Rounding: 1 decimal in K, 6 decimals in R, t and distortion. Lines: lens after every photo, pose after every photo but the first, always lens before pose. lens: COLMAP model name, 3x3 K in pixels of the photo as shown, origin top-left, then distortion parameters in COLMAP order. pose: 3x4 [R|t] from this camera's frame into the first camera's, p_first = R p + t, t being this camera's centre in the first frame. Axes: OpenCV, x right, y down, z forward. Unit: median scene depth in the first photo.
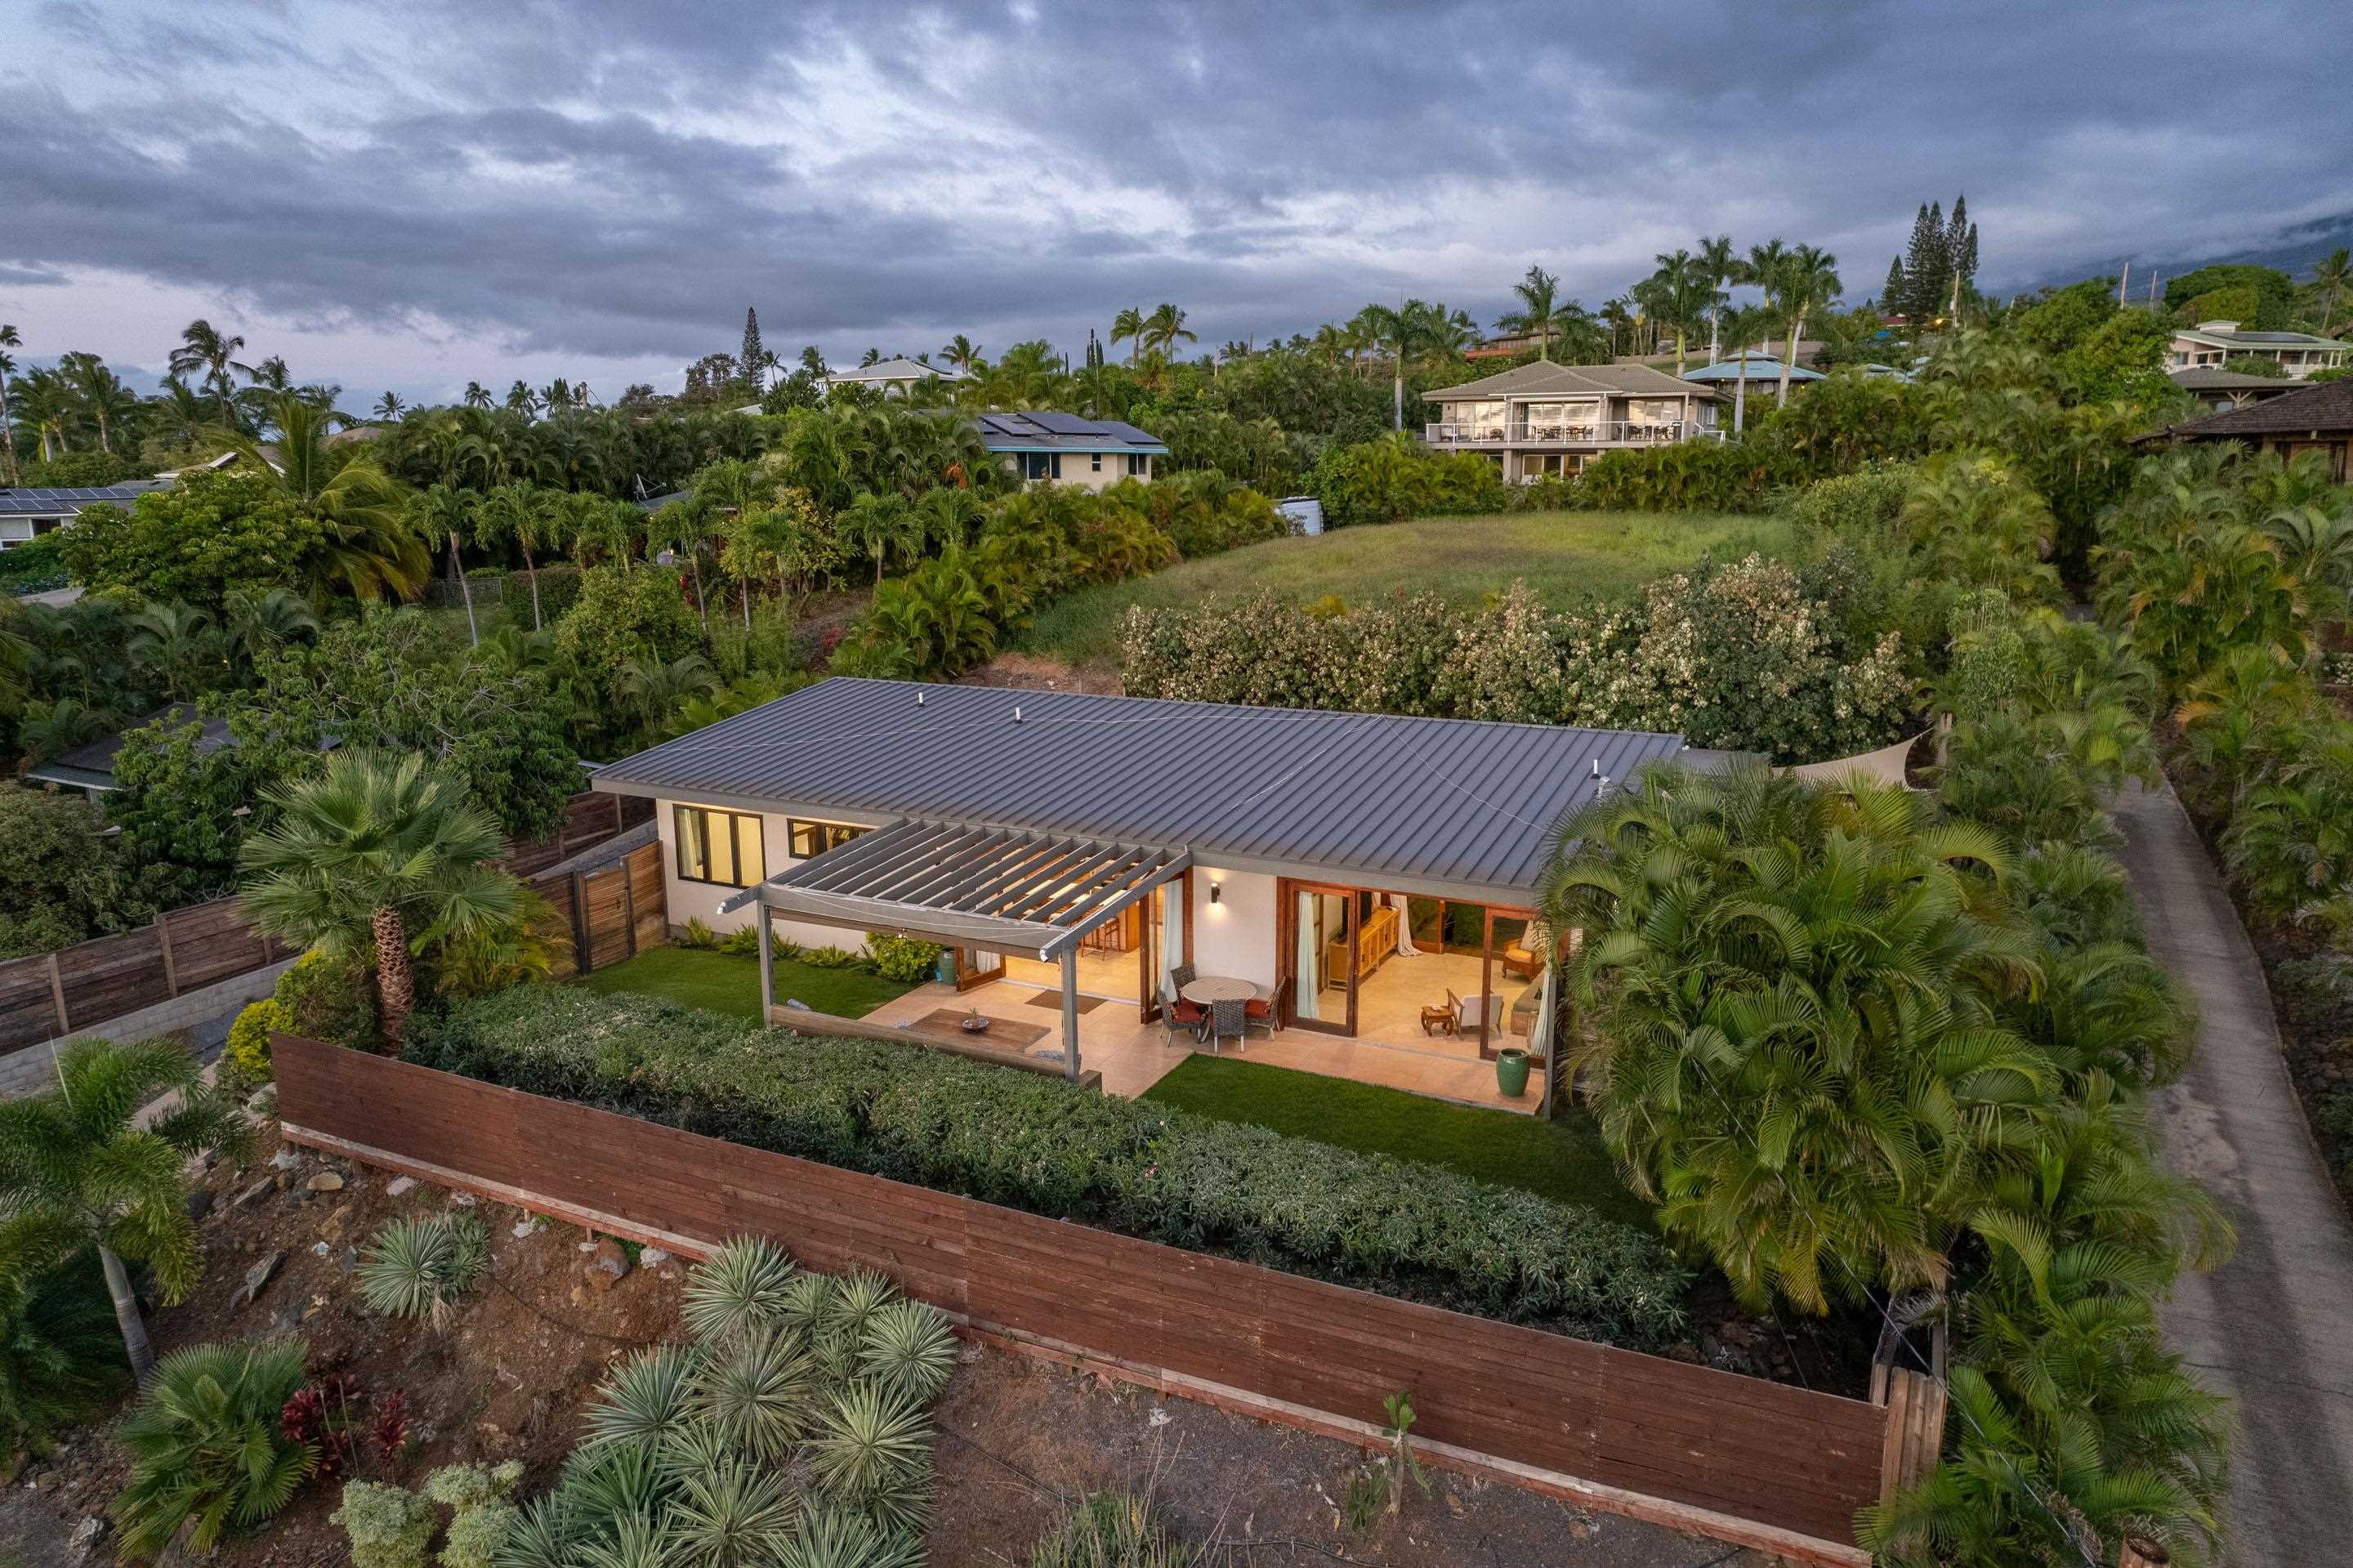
lens RADIAL K [[1523.6, 0, 1220.8], [0, 1523.6, 784.1], [0, 0, 1]] dist [-0.050879, 0.003859]
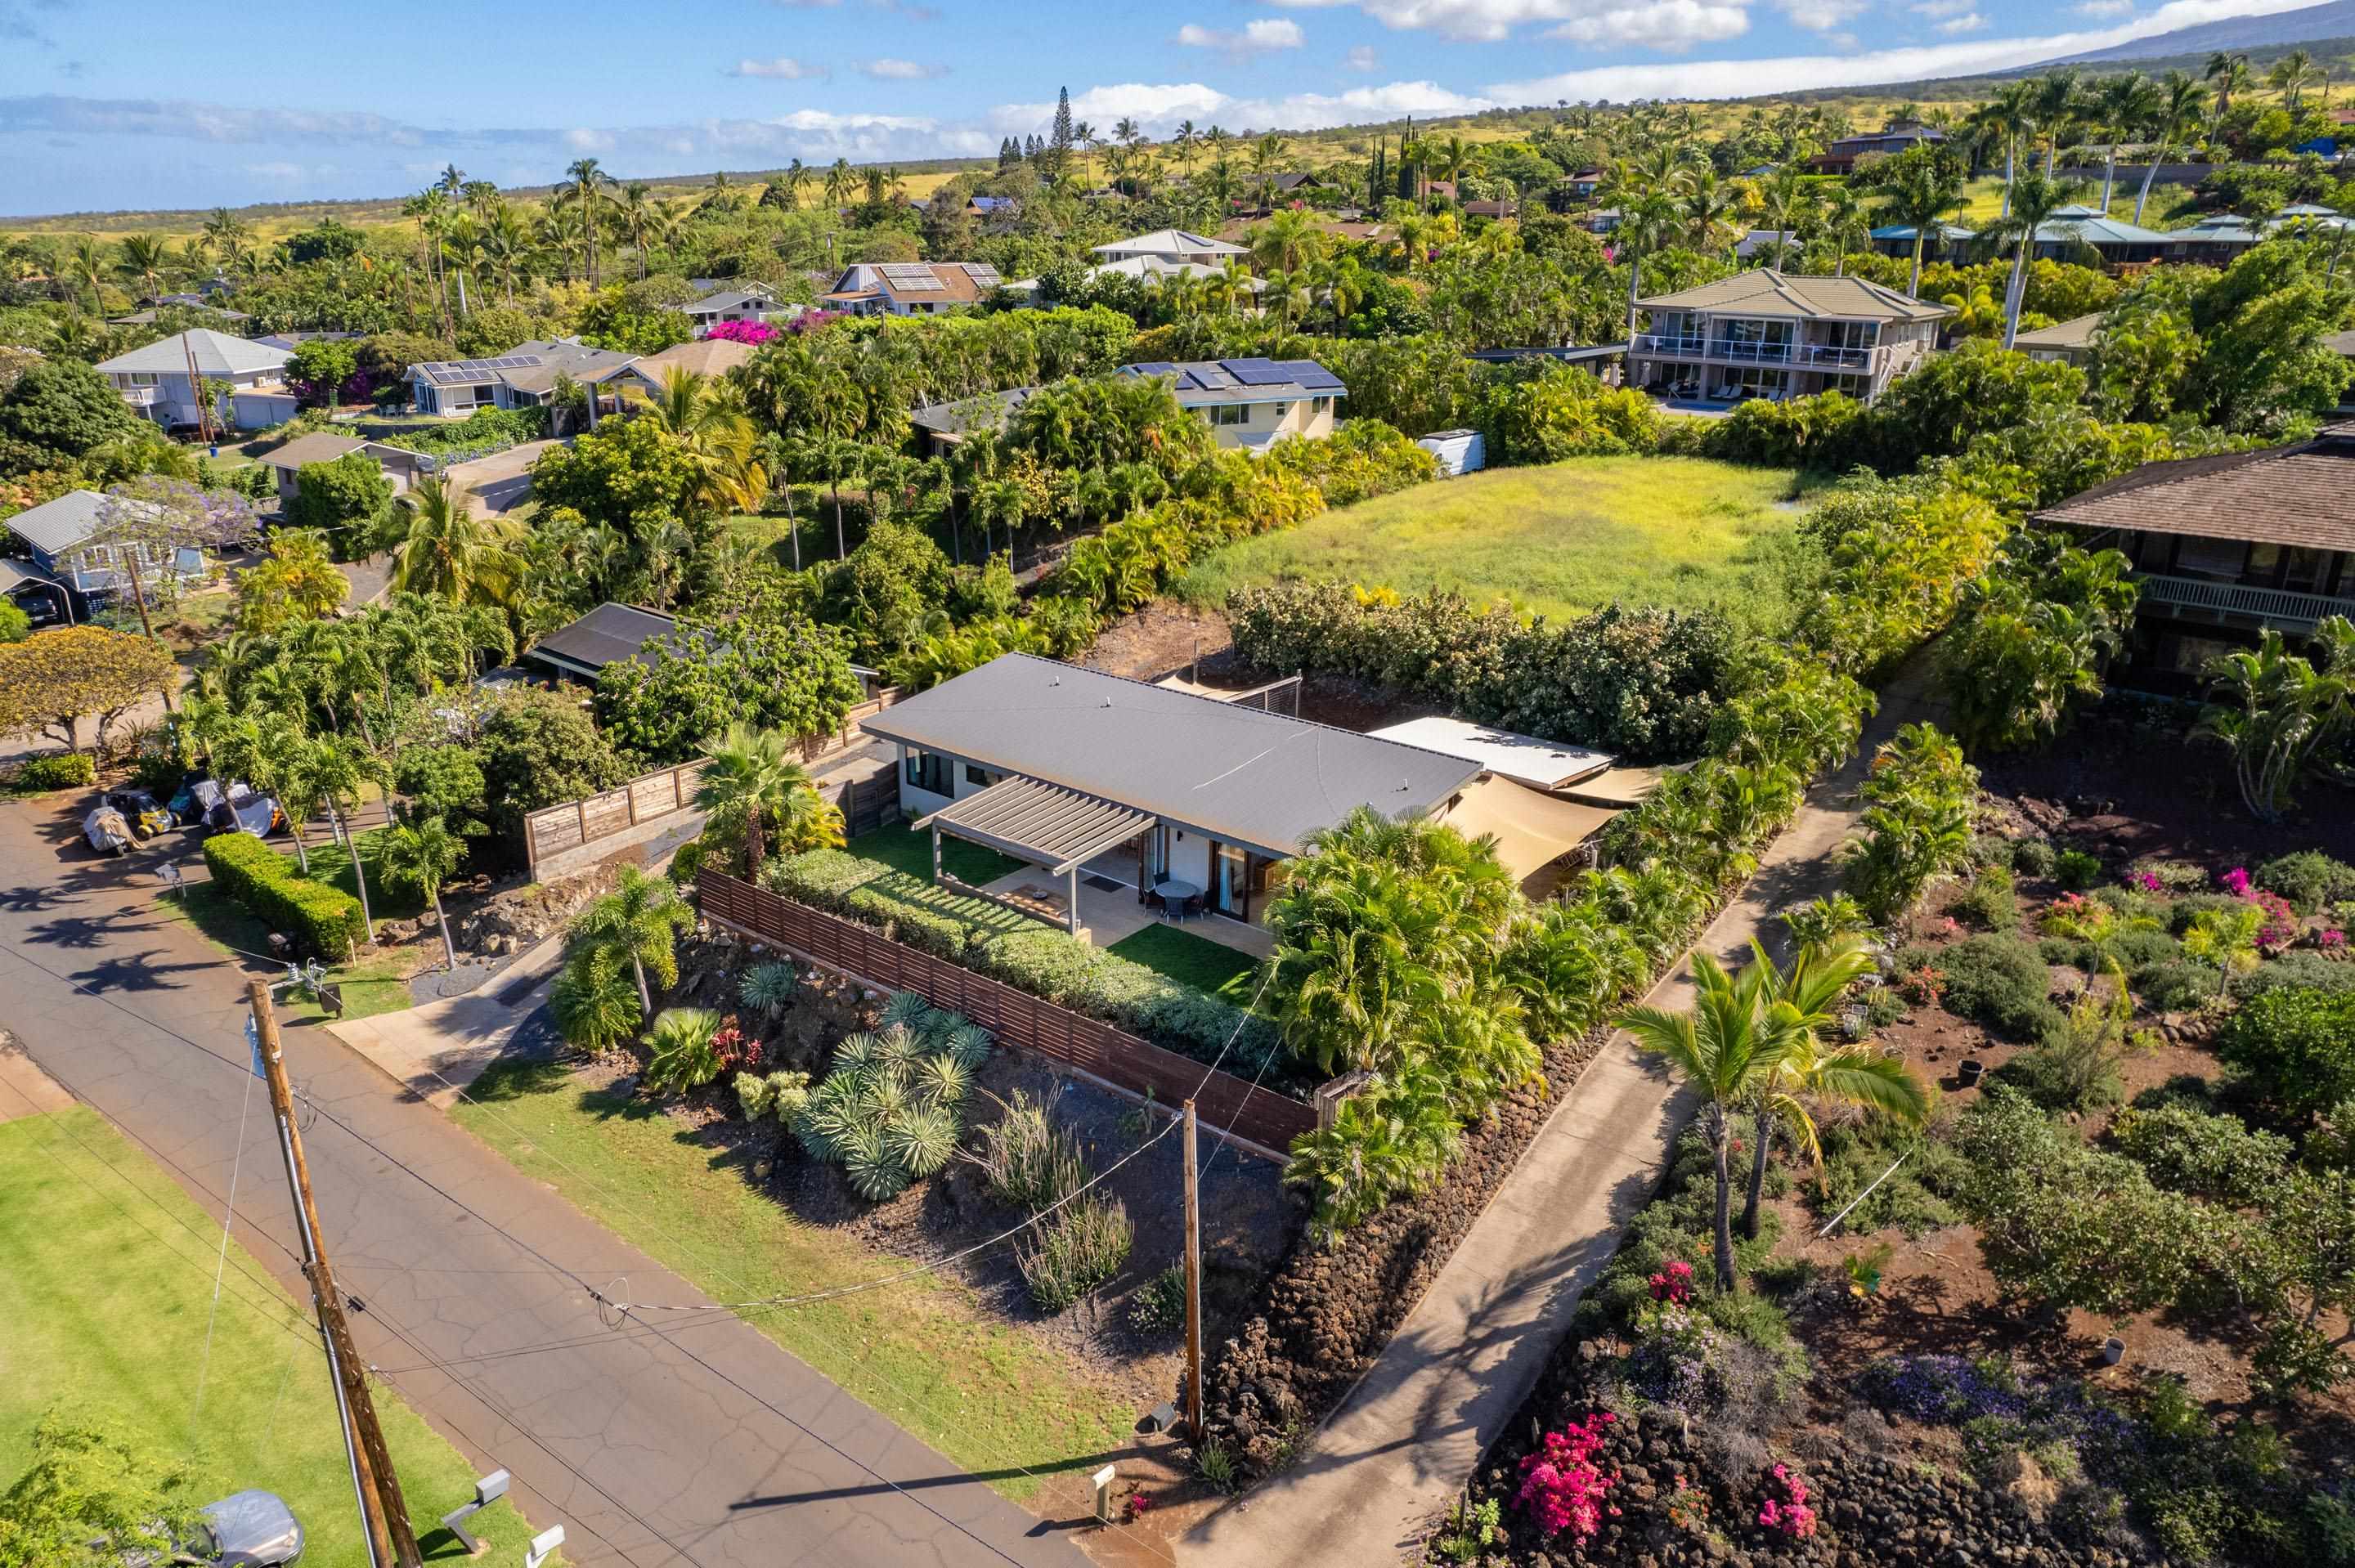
lens RADIAL K [[1865.1, 0, 1267.4], [0, 1865.1, 715.1], [0, 0, 1]] dist [-0.044799, 0.007670]
pose [[0.977251, 0.090382, -0.191865, 0.203429], [-0.068588, 0.990719, 0.117349, -0.135141], [0.200691, -0.101519, 0.974380, -0.450265]]
